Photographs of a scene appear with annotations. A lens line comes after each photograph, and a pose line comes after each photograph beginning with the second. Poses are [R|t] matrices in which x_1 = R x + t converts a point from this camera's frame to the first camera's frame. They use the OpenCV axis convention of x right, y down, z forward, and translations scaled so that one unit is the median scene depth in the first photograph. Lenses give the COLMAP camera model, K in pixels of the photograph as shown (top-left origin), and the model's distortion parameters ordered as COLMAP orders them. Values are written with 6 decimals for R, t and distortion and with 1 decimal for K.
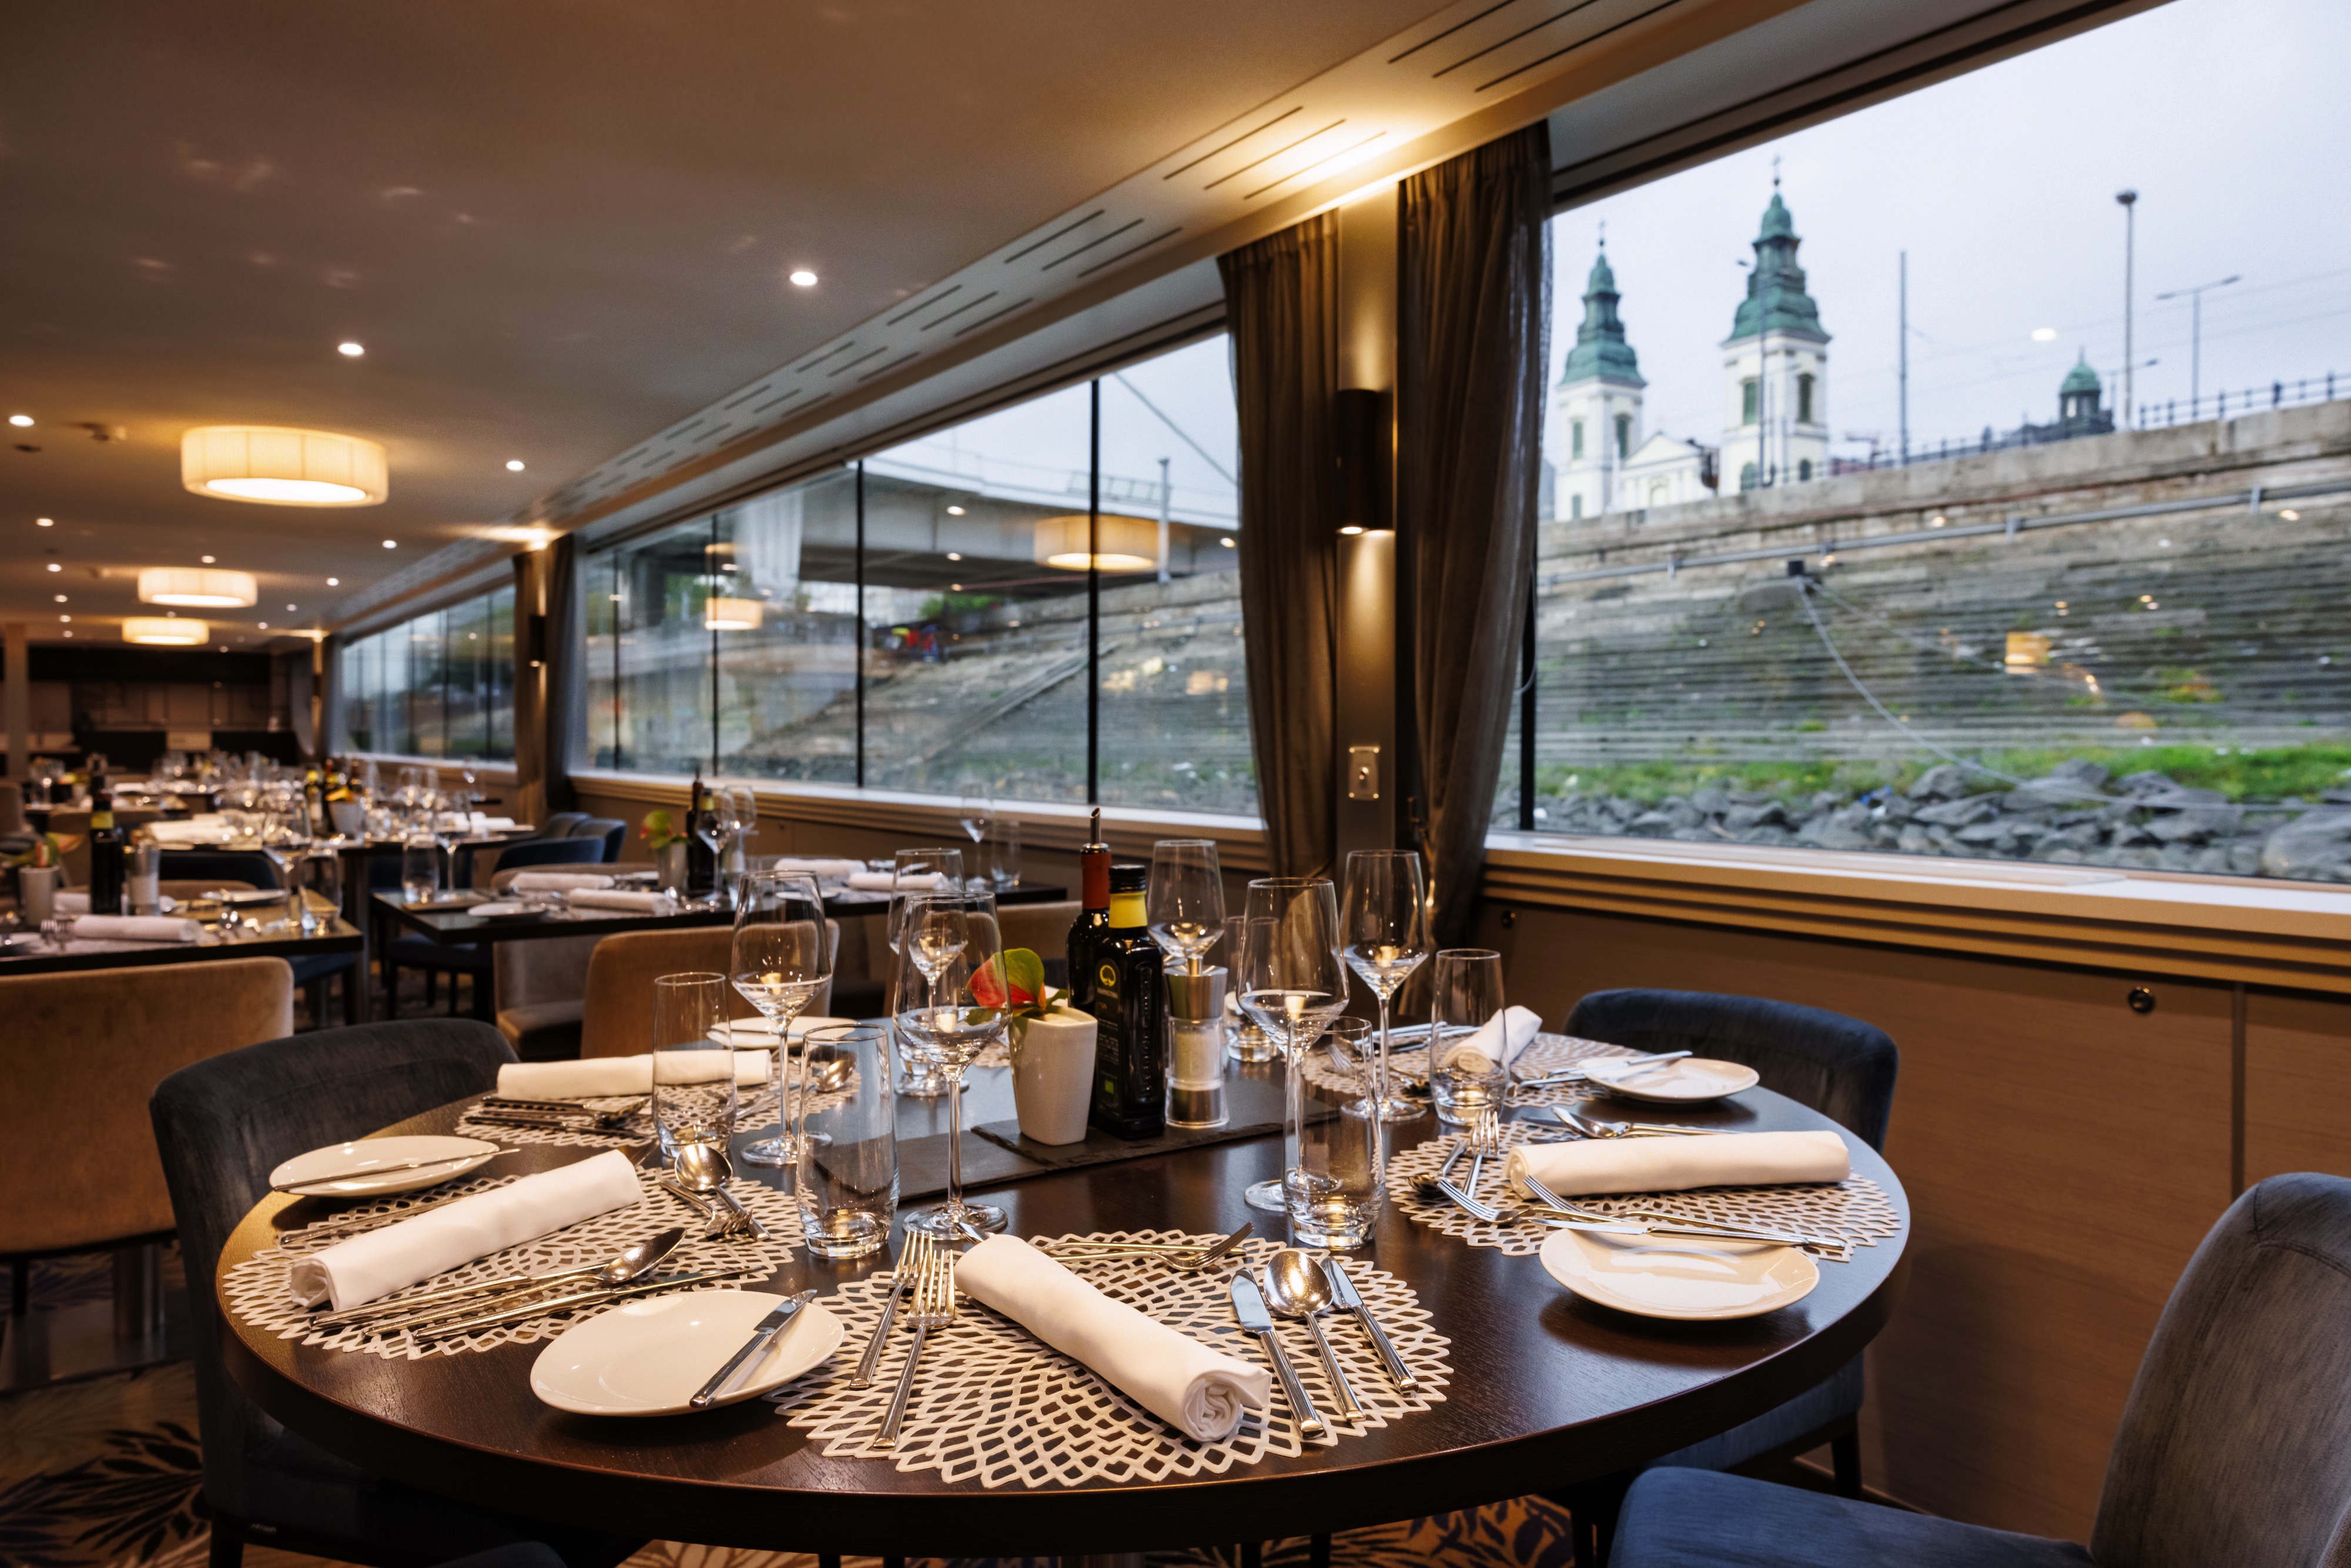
lens RADIAL K [[1592.0, 0, 1183.1], [0, 1592.0, 781.1], [0, 0, 1]] dist [0.006858, -0.000116]
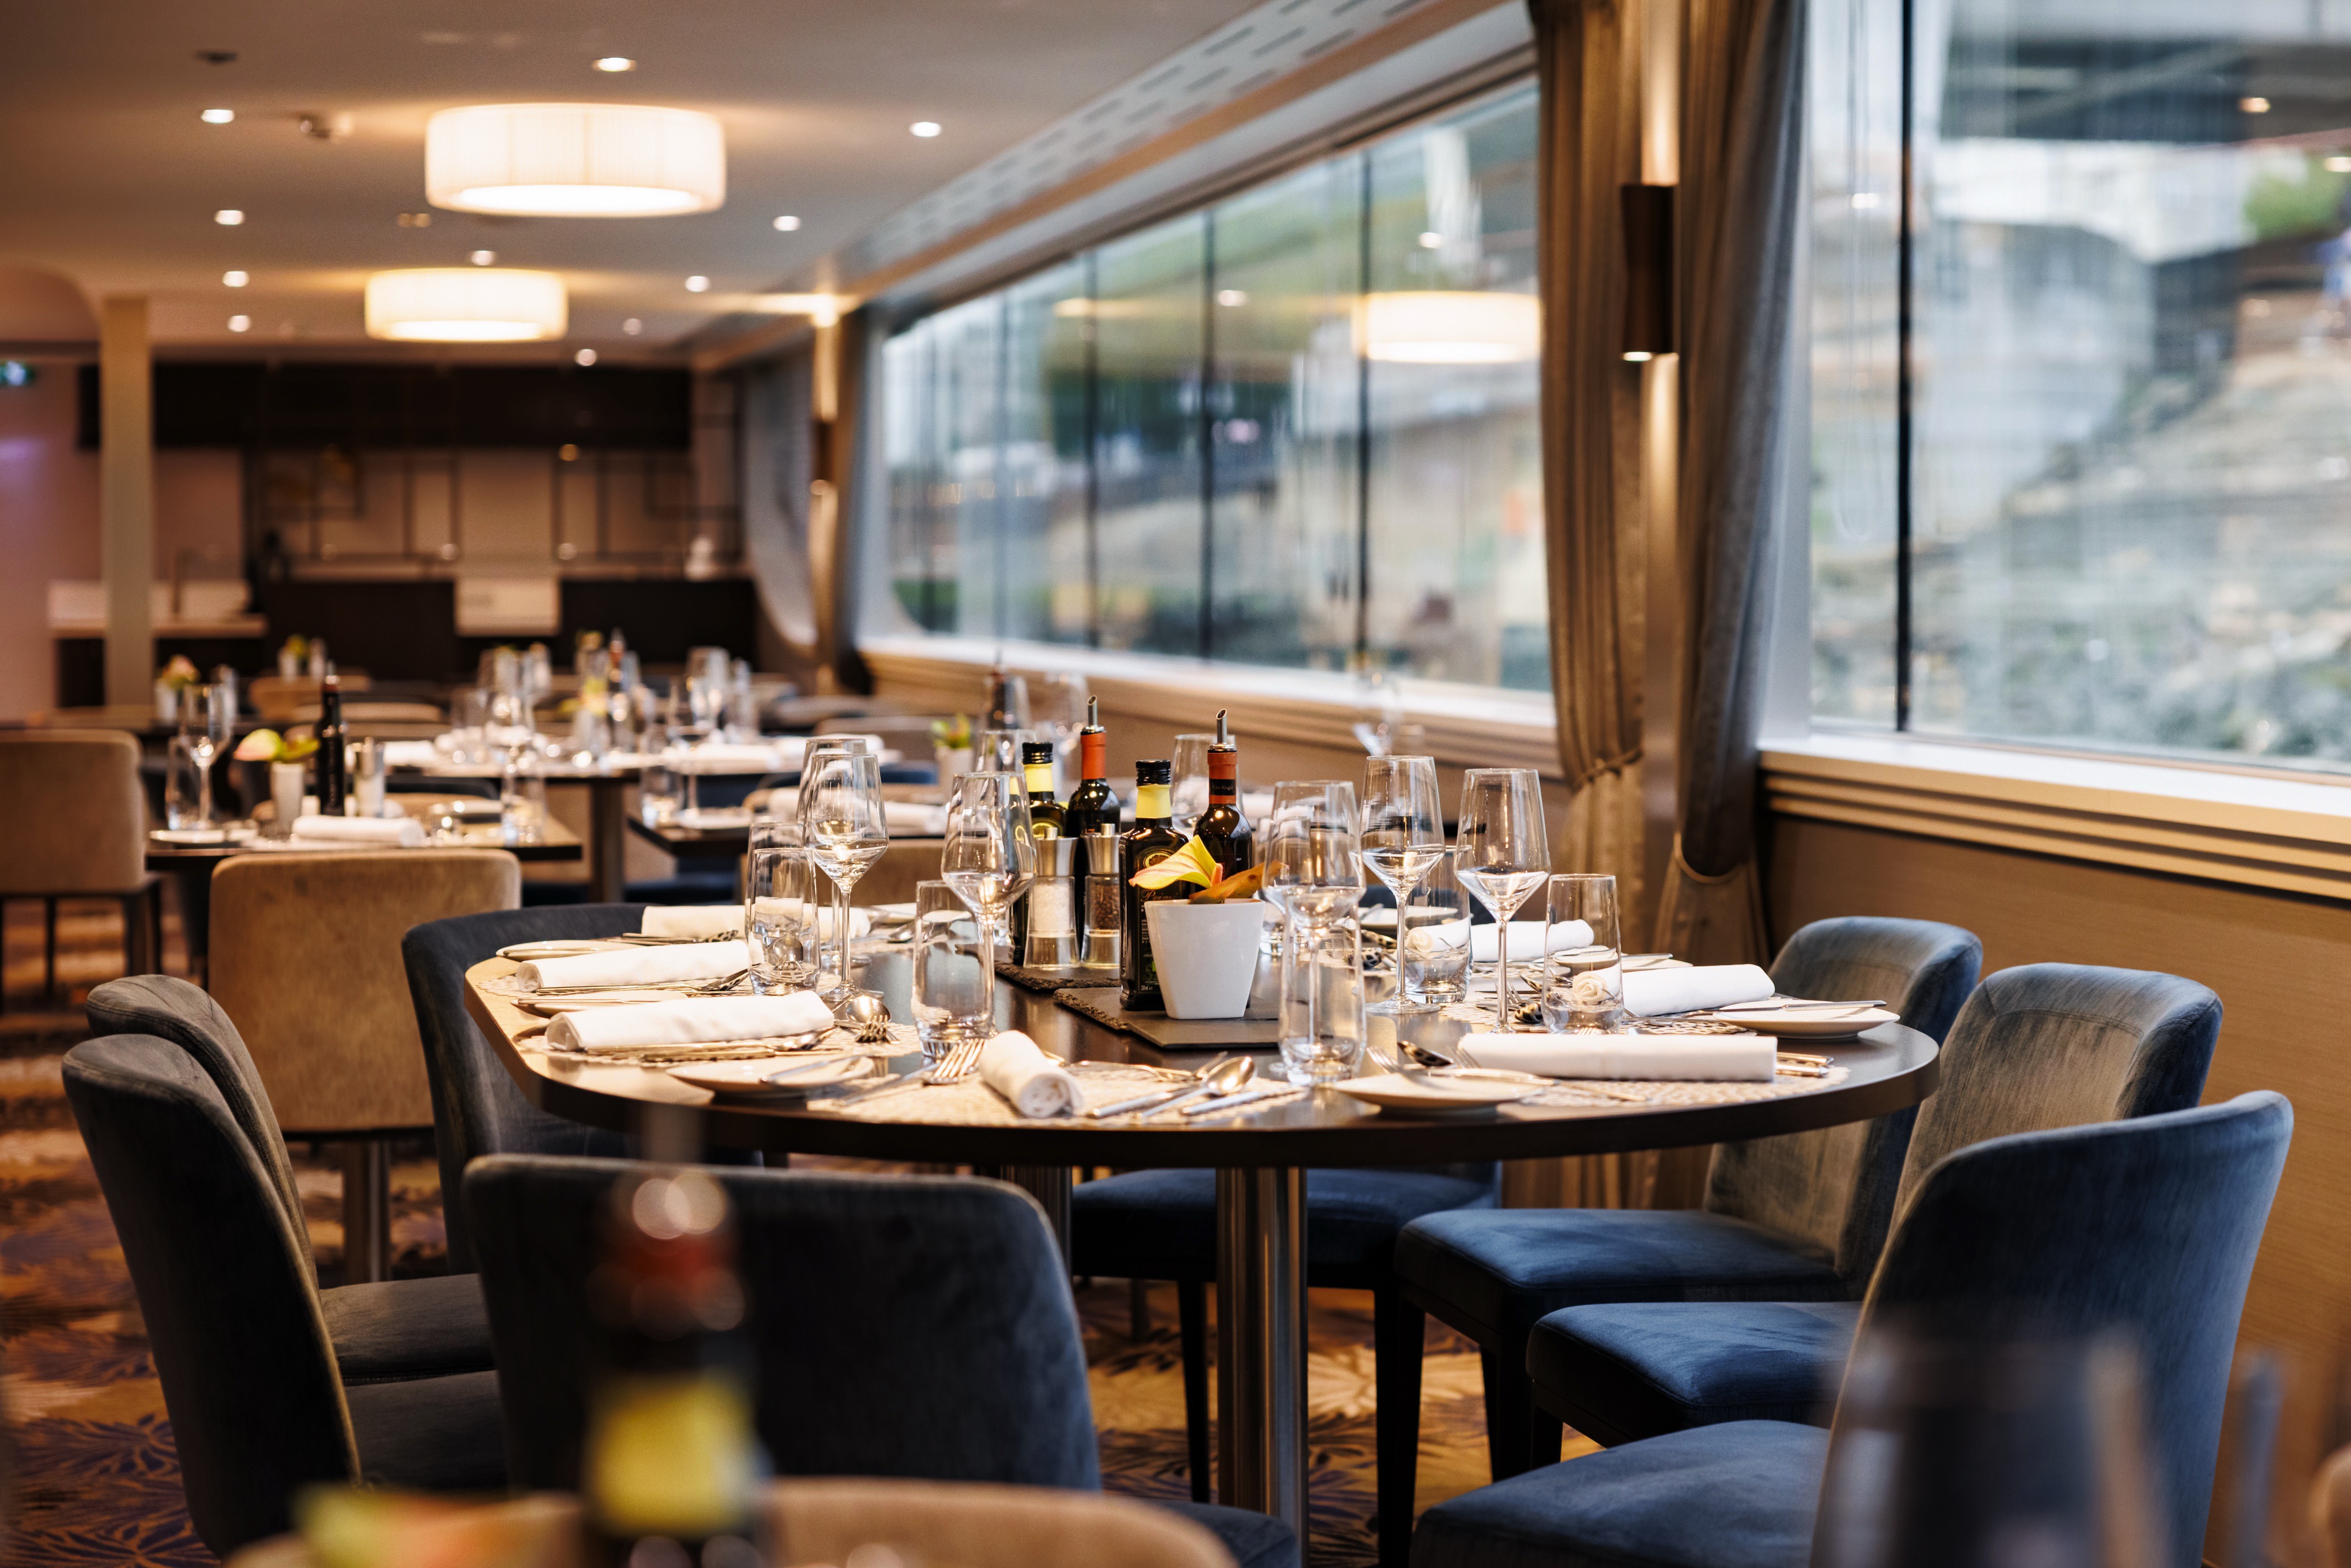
lens RADIAL K [[4427.6, 0, 1183.5], [0, 4427.6, 786.9], [0, 0, 1]] dist [0.023020, 0.000000]
pose [[0.922304, 0.012973, -0.386246, -0.095936], [-0.004880, 0.999748, 0.021928, -0.007445], [0.386433, -0.018340, 0.922135, 0.131039]]
